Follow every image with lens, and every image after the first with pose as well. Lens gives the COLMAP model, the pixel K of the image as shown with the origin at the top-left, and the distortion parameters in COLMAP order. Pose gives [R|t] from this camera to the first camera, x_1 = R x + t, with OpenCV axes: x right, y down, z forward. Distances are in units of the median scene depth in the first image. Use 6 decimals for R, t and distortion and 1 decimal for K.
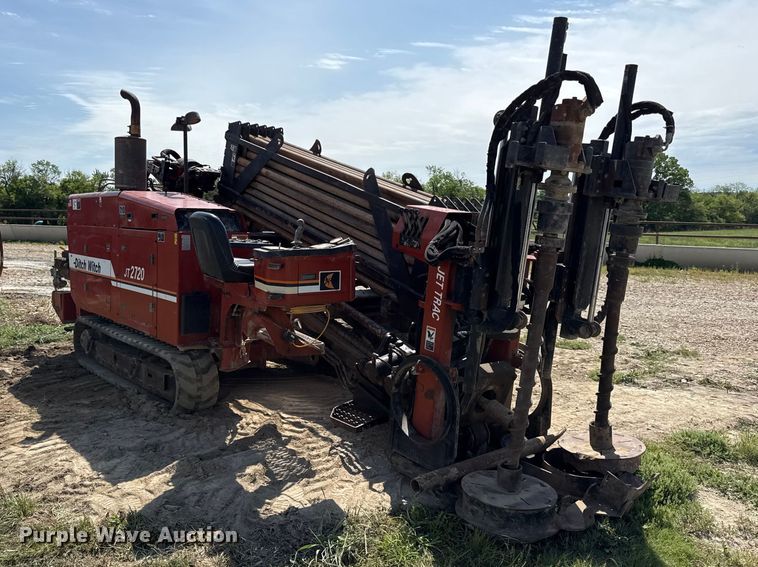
lens RADIAL K [[662.6, 0, 374.4], [0, 662.6, 280.1], [0, 0, 1]] dist [0.144057, -0.274798]
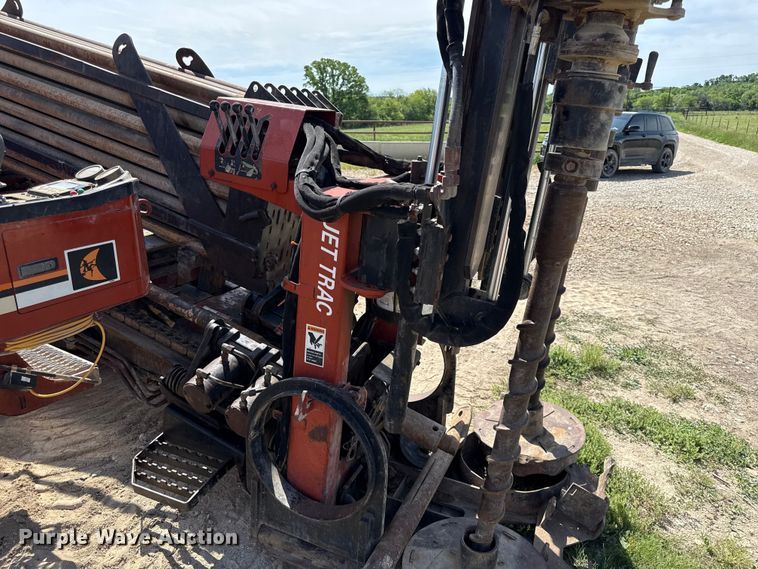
lens RADIAL K [[532.1, 0, 381.3], [0, 532.1, 291.0], [0, 0, 1]] dist [0.096995, -0.148008]
pose [[0.895767, -0.150047, 0.418434, -0.042261], [0.055785, 0.971812, 0.229061, -0.050823], [-0.441010, -0.181843, 0.878888, 0.511310]]
